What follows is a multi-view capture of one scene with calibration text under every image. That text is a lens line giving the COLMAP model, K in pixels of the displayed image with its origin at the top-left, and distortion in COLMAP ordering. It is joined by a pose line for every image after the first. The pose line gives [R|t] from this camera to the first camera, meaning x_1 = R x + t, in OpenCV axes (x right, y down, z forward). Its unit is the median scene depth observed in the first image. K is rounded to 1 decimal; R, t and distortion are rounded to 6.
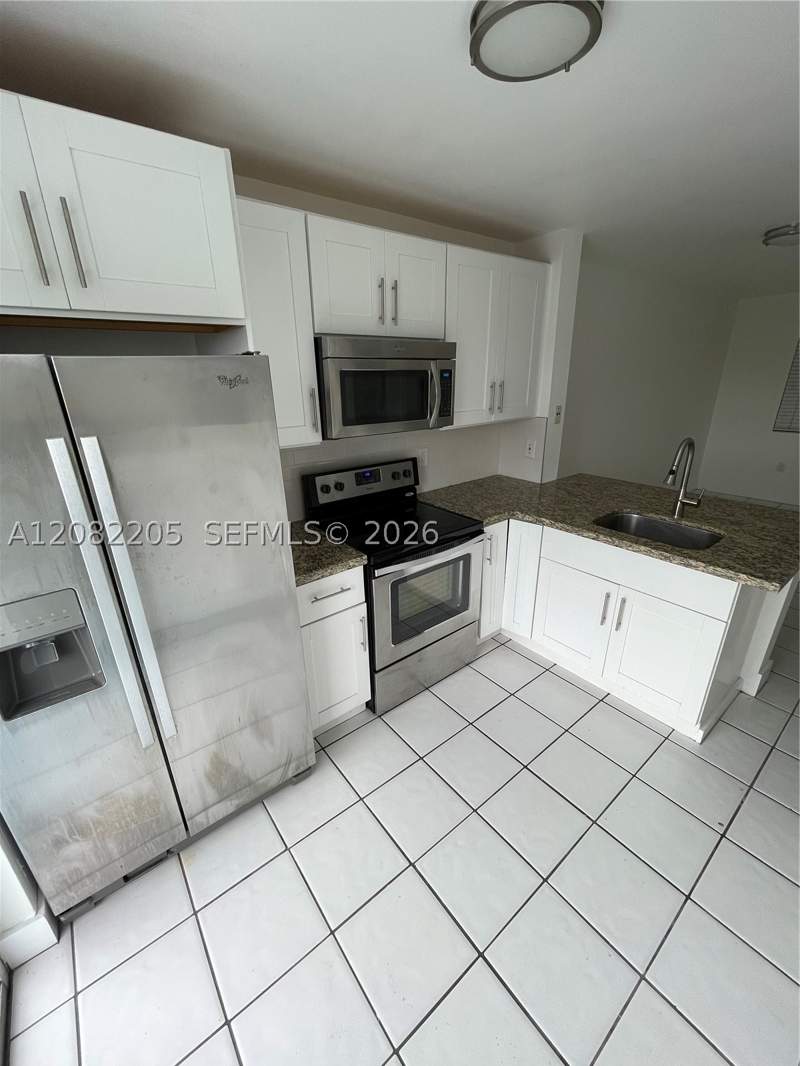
lens RADIAL K [[429.3, 0, 400.9], [0, 429.3, 536.0], [0, 0, 1]] dist [-0.000663, -0.000017]
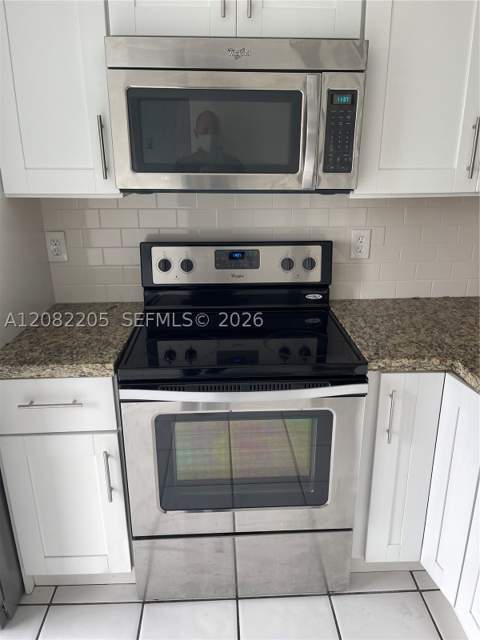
lens RADIAL K [[478.6, 0, 240.6], [0, 478.6, 319.7], [0, 0, 1]] dist [-0.000106, 0.001022]
pose [[0.812474, 0.200107, -0.547579, 0.378893], [-0.217102, 0.975543, 0.034375, -0.072352], [0.541066, 0.090952, 0.836047, 0.383962]]
